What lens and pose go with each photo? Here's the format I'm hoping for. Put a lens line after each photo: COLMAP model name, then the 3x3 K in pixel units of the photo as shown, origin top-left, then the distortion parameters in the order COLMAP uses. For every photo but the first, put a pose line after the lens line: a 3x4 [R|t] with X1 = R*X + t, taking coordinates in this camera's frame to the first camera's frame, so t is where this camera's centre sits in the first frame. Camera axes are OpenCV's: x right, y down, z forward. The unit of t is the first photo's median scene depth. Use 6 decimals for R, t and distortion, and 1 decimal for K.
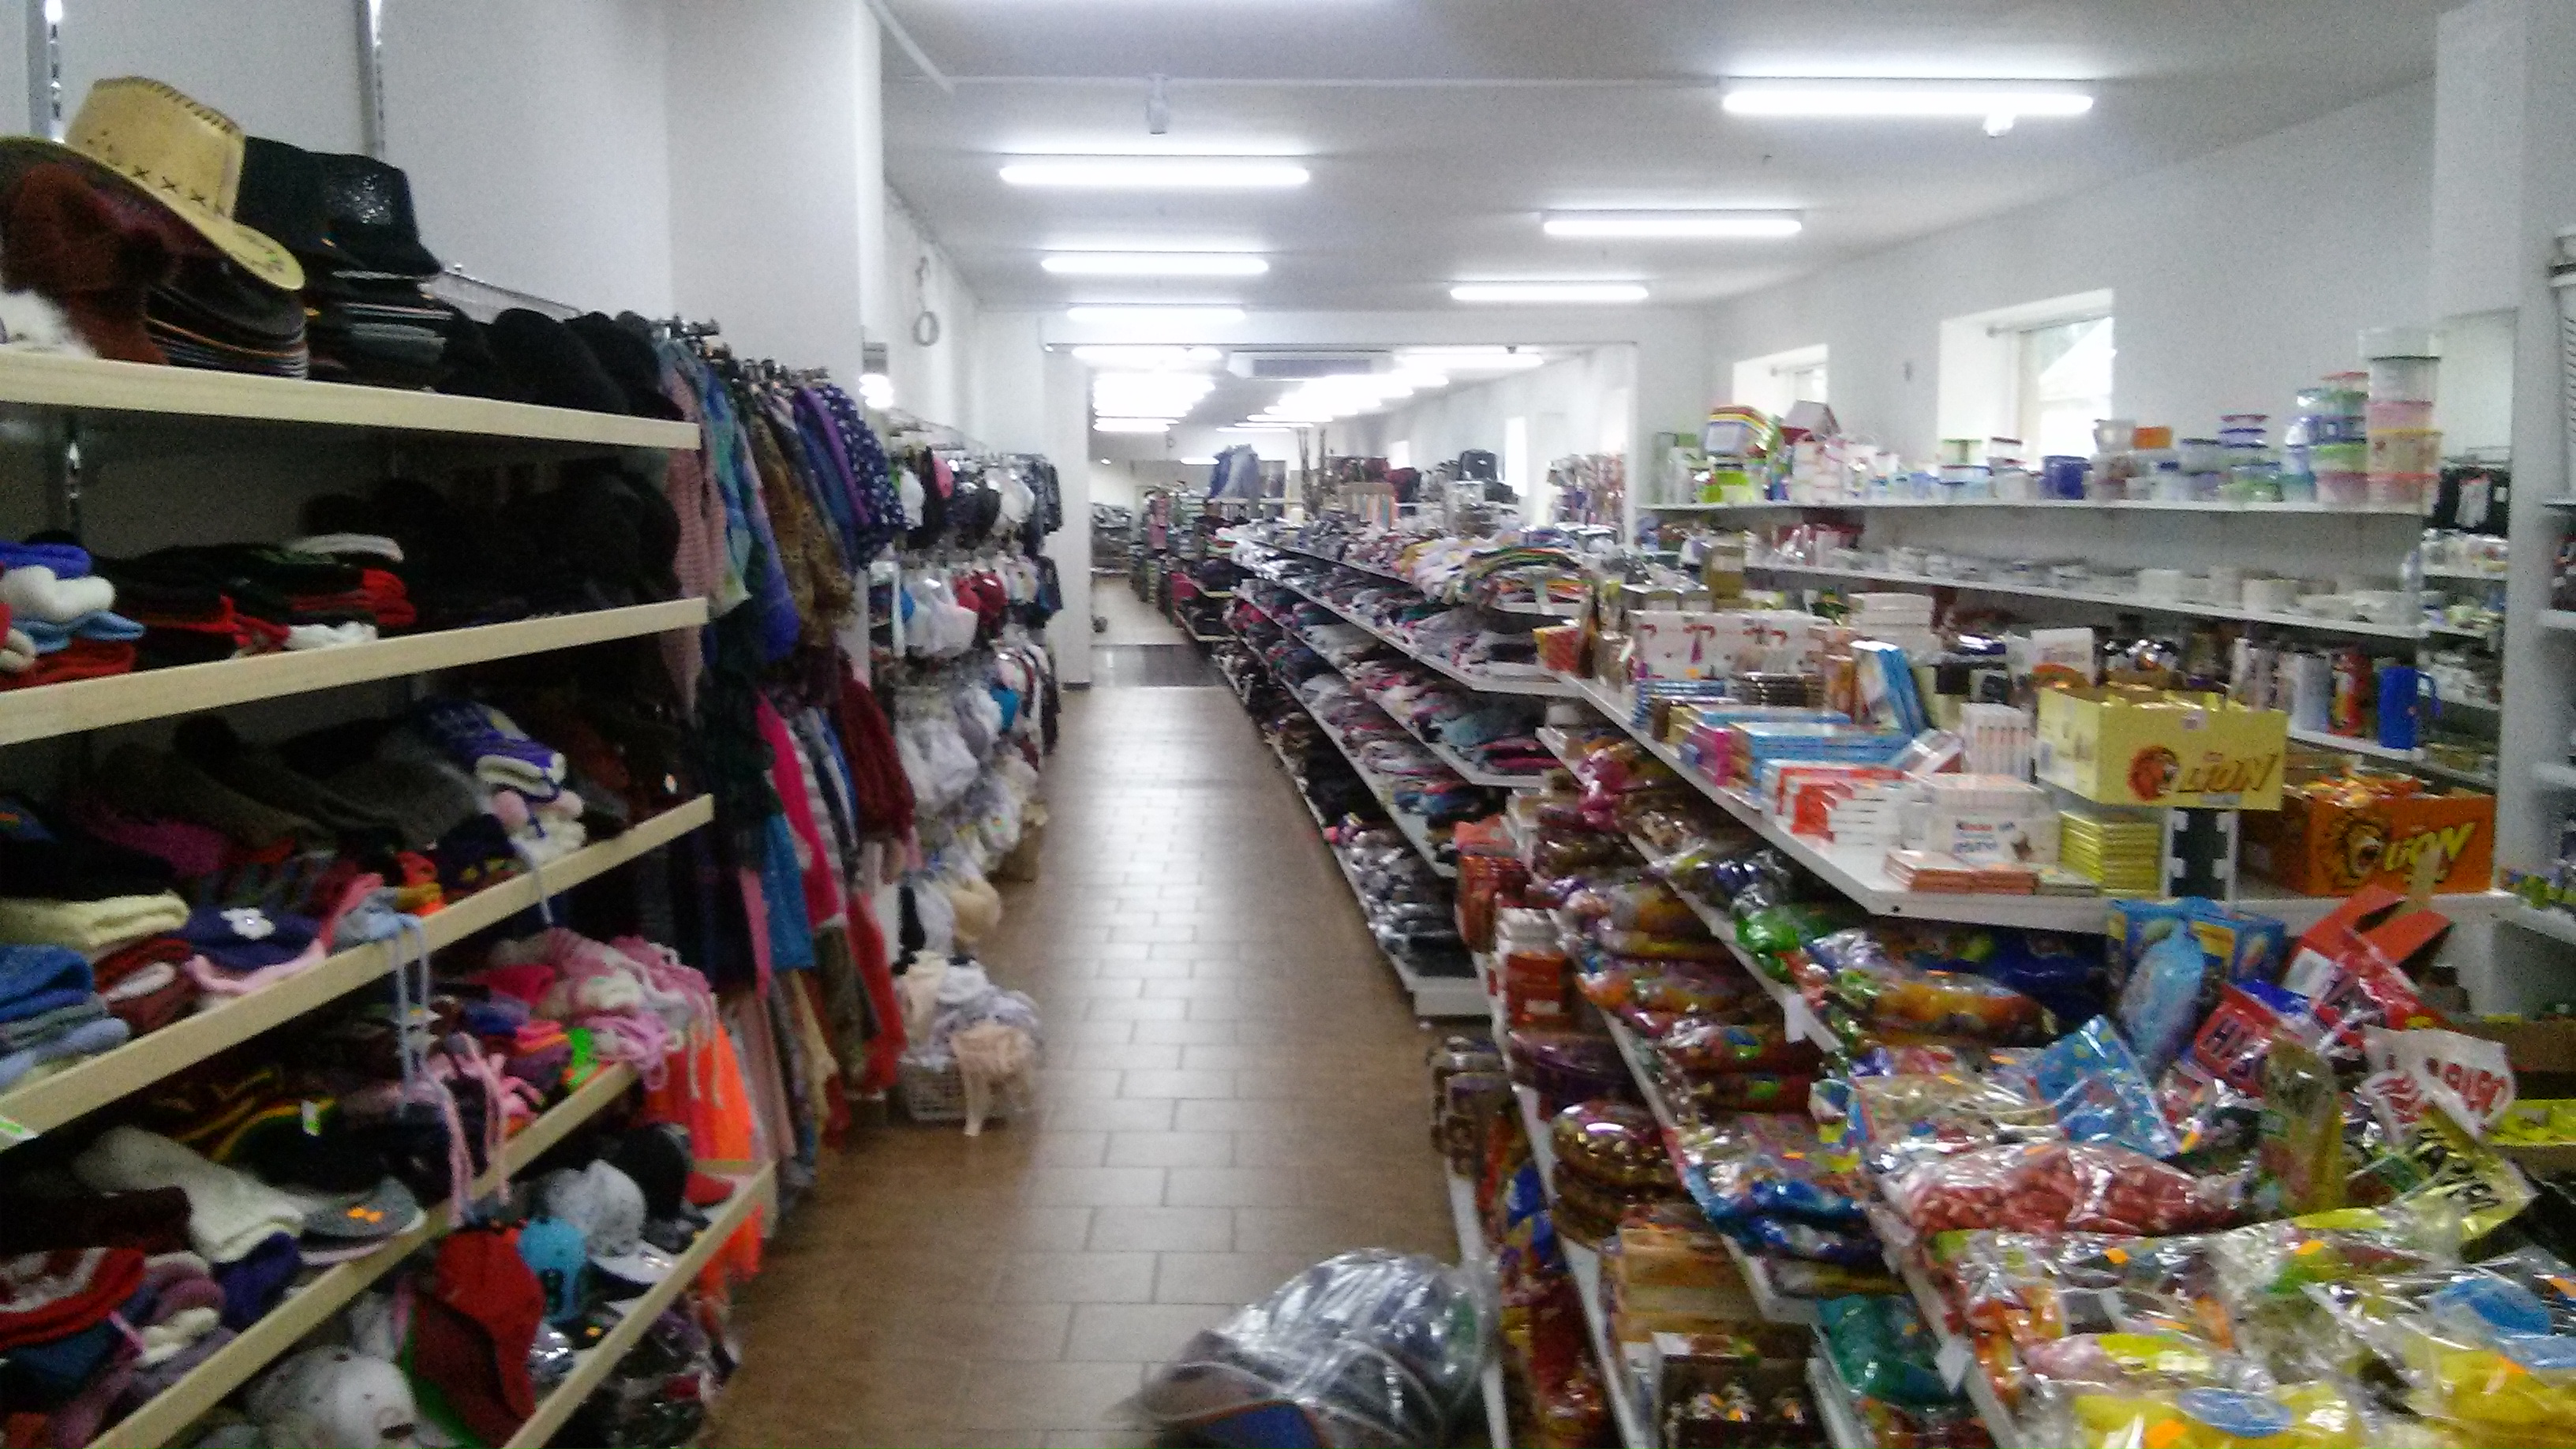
lens RADIAL K [[2272.4, 0, 1263.0], [0, 2272.4, 737.1], [0, 0, 1]] dist [0.071824, -0.303979]
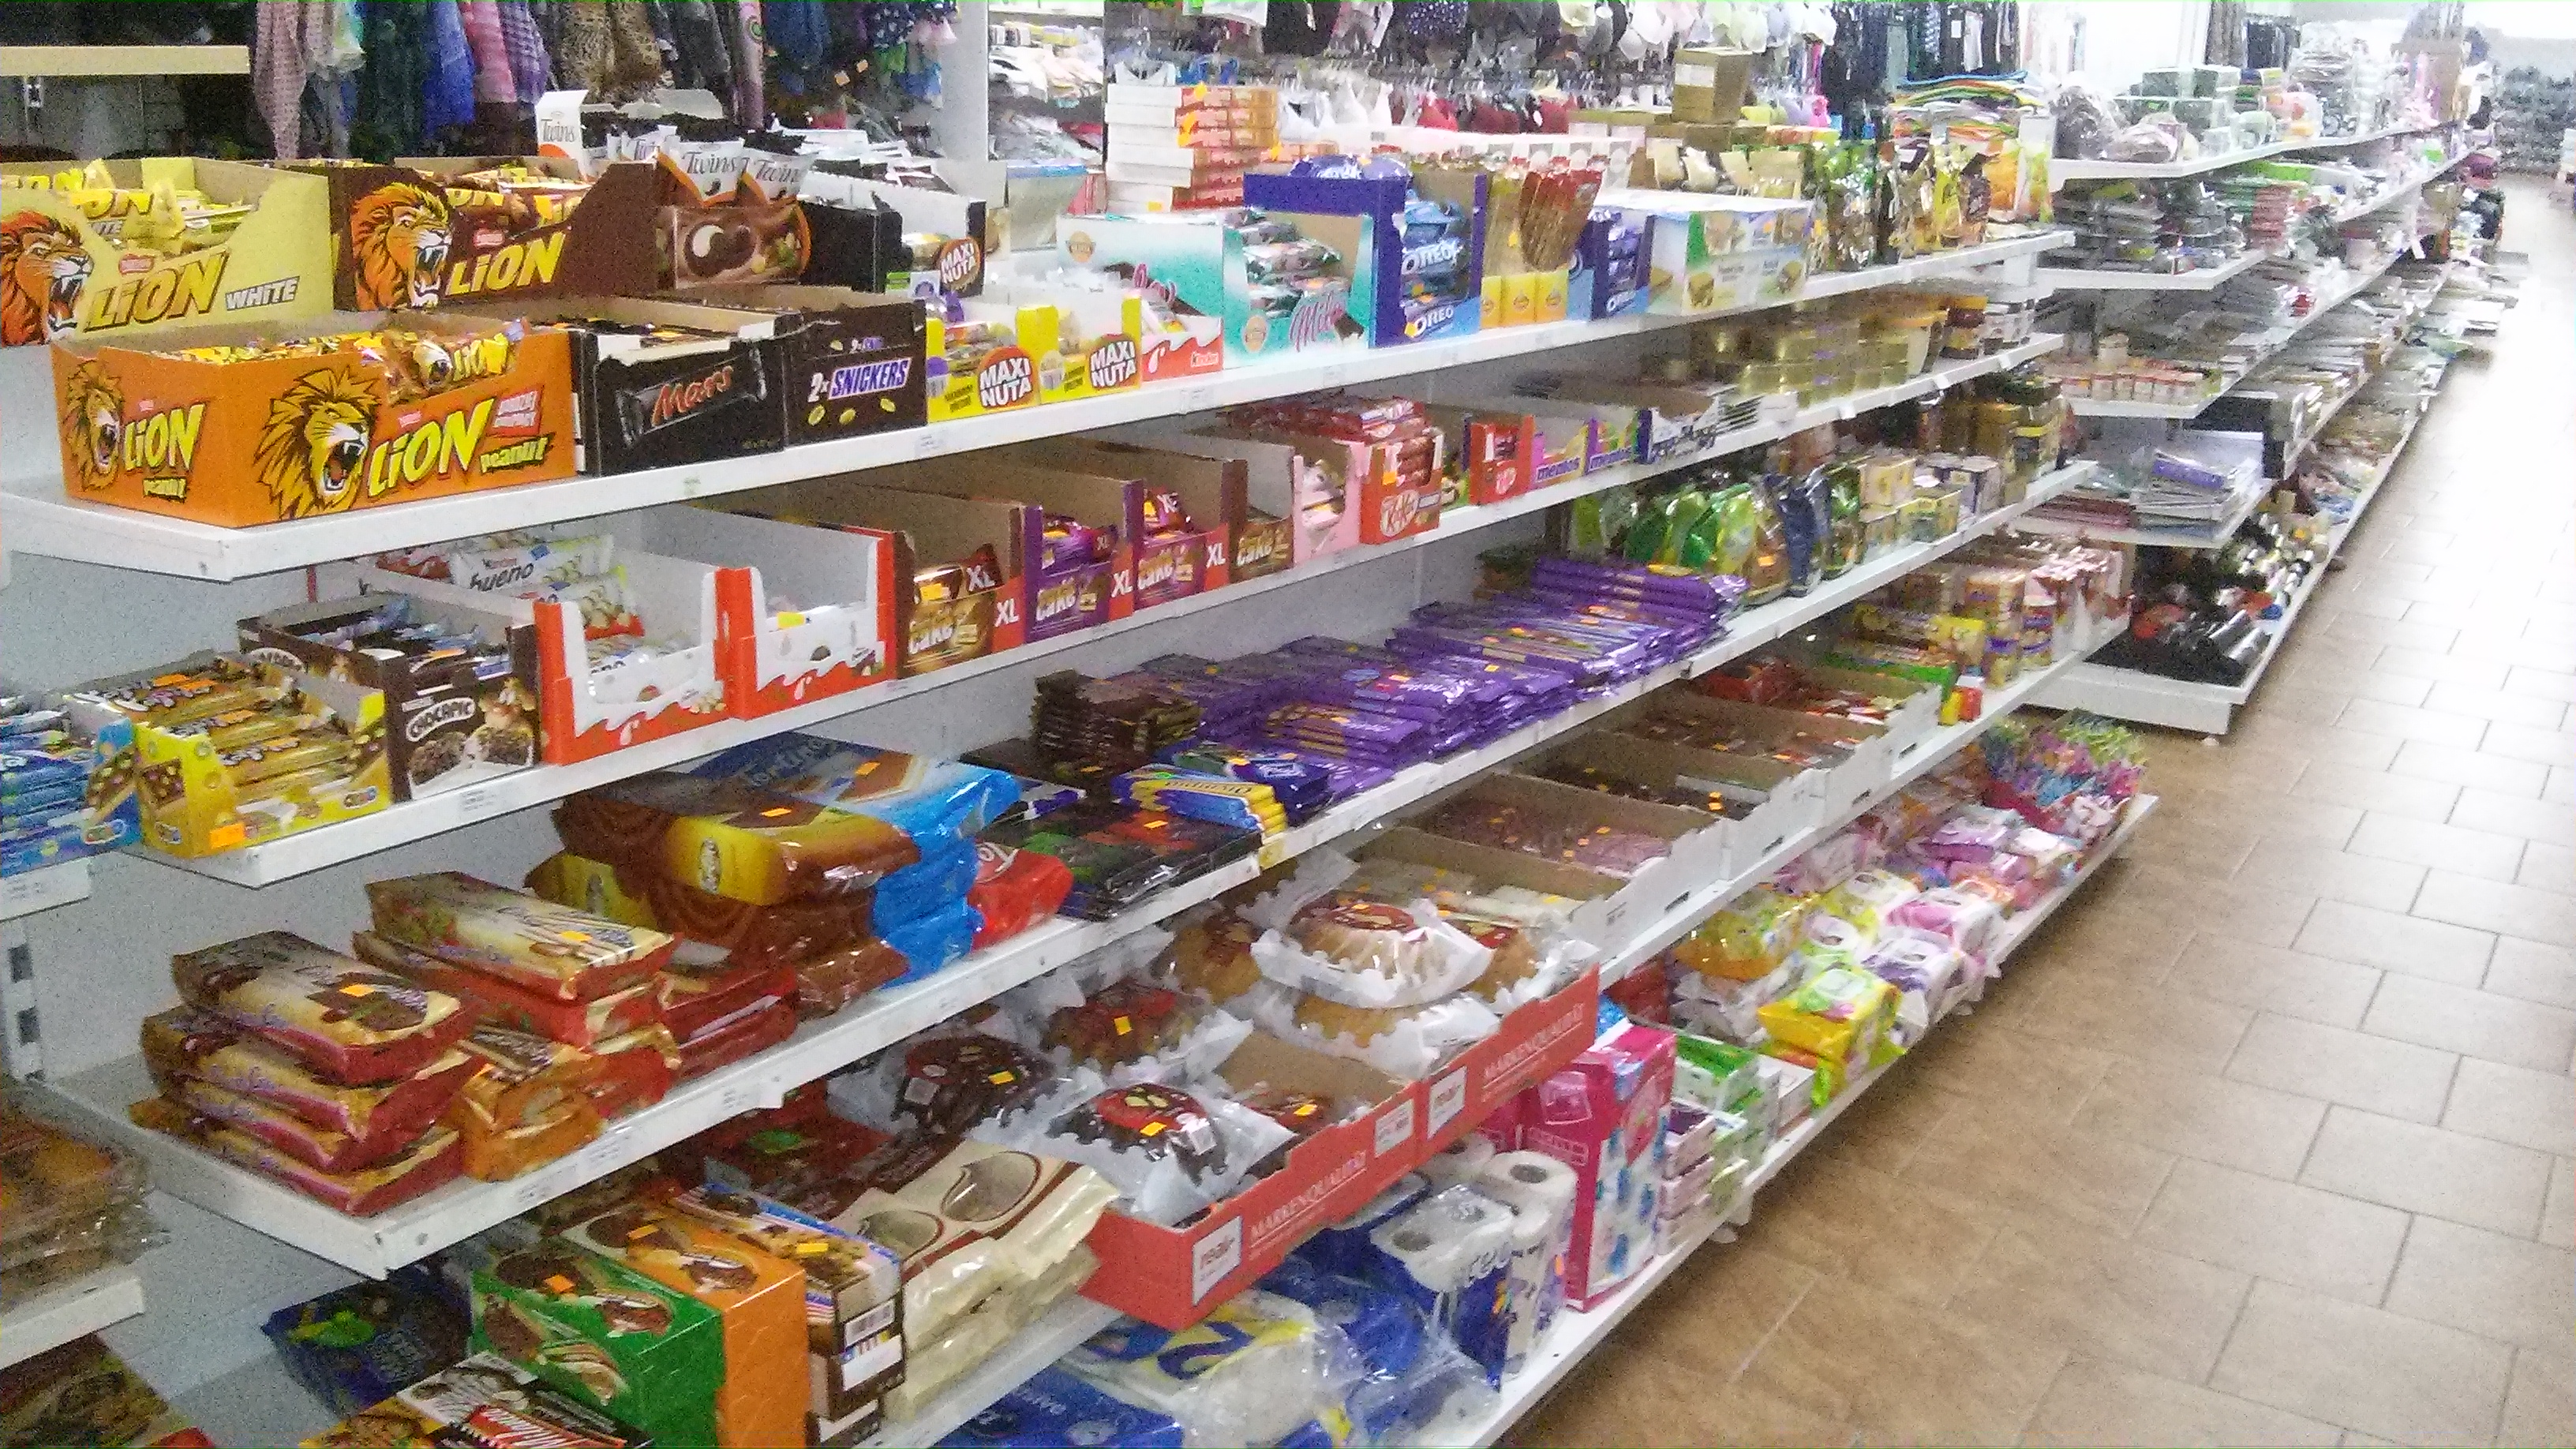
lens RADIAL K [[2276.7, 0, 1288.0], [0, 2276.7, 724.5], [0, 0, 1]] dist [0.068148, -0.222079]
pose [[0.841783, 0.178972, -0.509285, 0.393434], [-0.085228, 0.975671, 0.201998, -0.008872], [0.533046, -0.126633, 0.836556, 0.235496]]
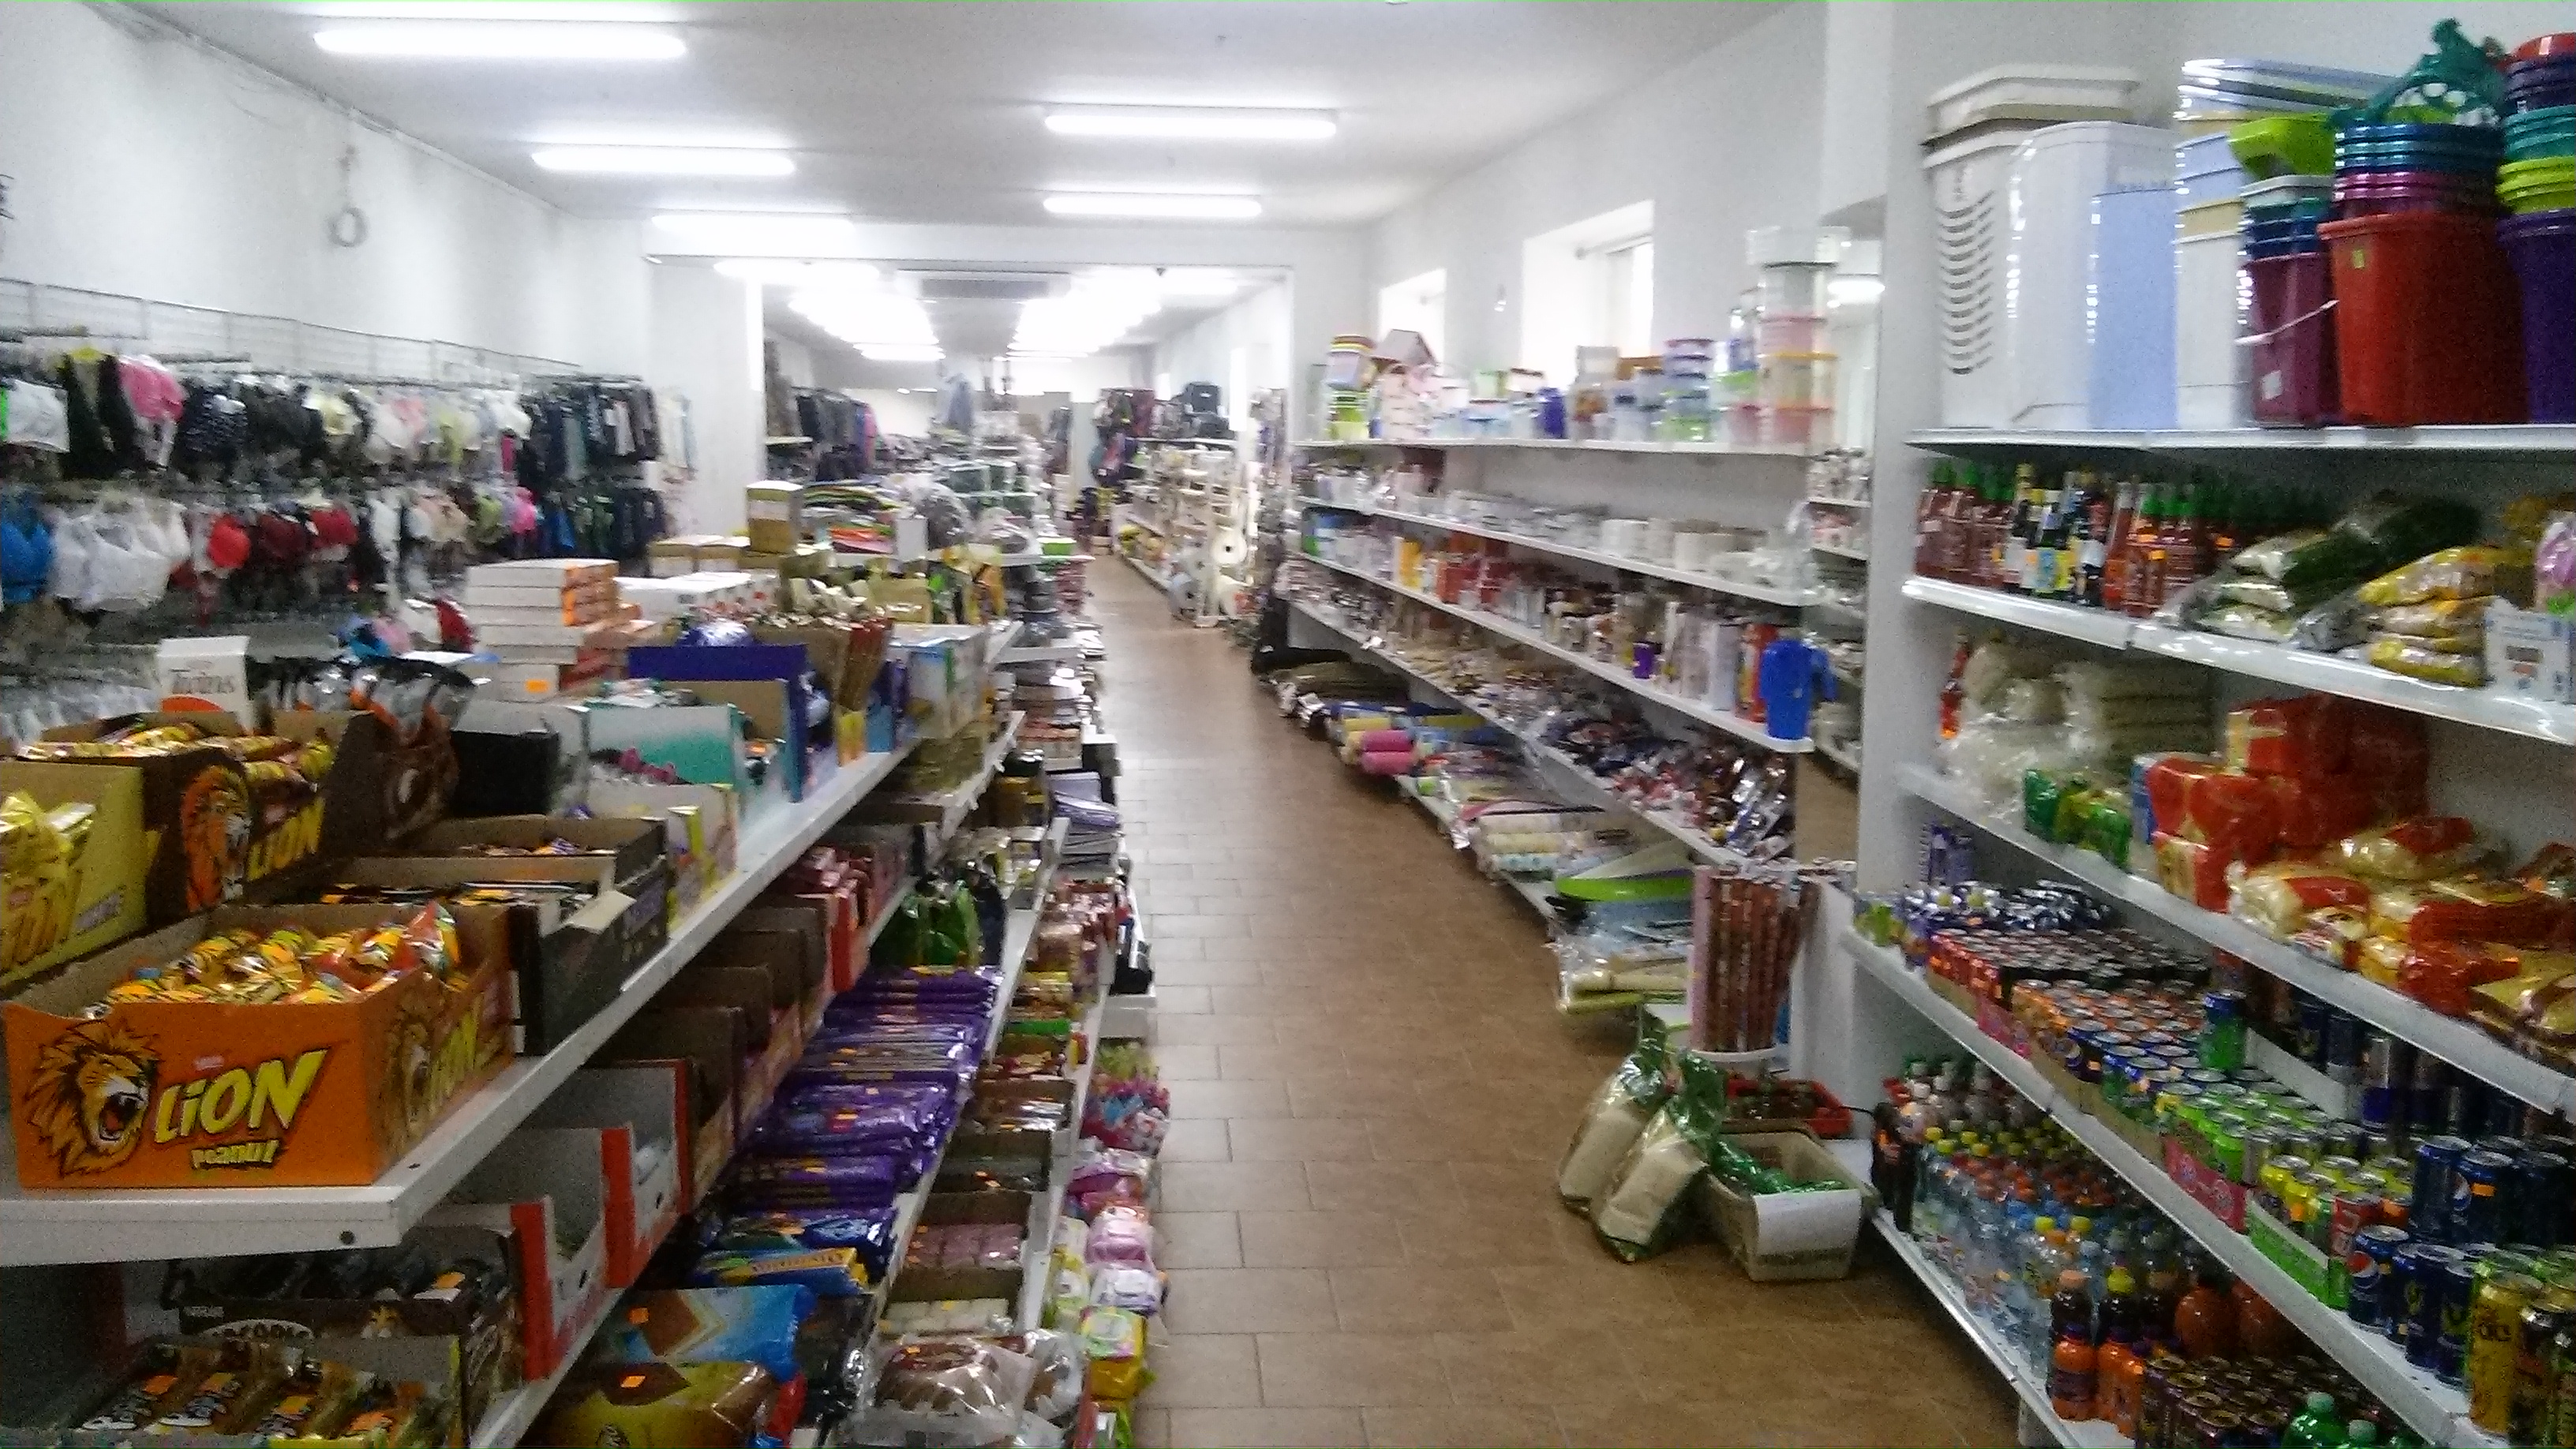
lens RADIAL K [[2262.3, 0, 1288.0], [0, 2262.3, 724.5], [0, 0, 1]] dist [0.058633, -0.246145]
pose [[0.998197, 0.004834, 0.059822, 0.261757], [-0.006226, 0.999714, 0.023107, -0.017699], [-0.059693, -0.023438, 0.997942, 0.174767]]
